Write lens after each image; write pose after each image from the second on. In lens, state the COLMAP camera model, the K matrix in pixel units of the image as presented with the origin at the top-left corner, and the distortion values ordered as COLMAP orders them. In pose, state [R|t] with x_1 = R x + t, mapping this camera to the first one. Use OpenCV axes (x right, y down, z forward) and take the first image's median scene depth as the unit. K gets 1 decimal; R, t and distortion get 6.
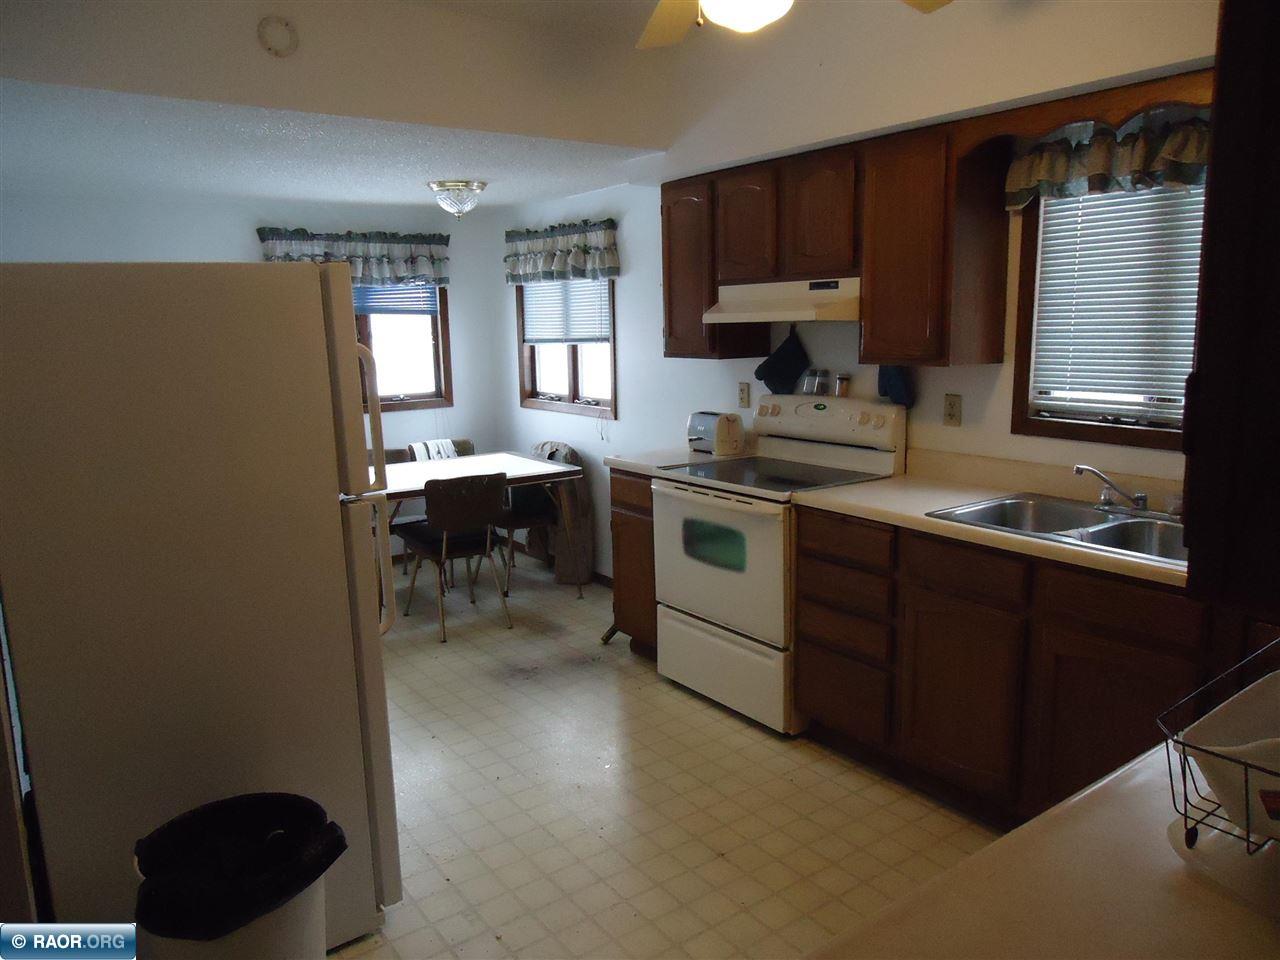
lens RADIAL K [[935.8, 0, 639.3], [0, 935.8, 475.1], [0, 0, 1]] dist [-0.006948, 0.001001]
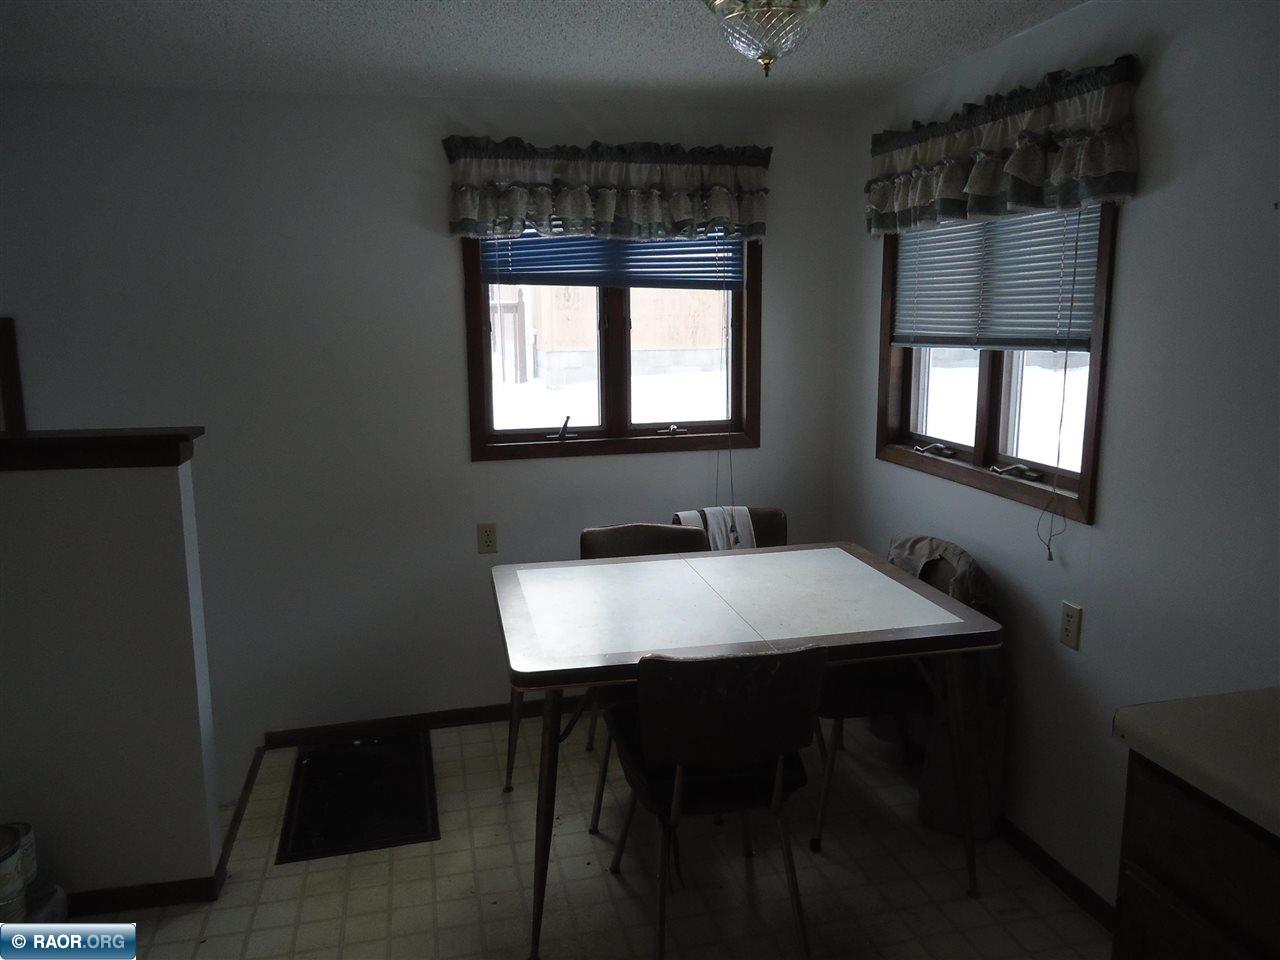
lens RADIAL K [[935.8, 0, 639.3], [0, 935.8, 475.1], [0, 0, 1]] dist [-0.006948, 0.001001]
pose [[0.928027, 0.076624, -0.364546, -0.058765], [-0.071013, 0.997060, 0.028794, -0.073552], [0.365680, -0.000834, 0.930740, 0.466847]]
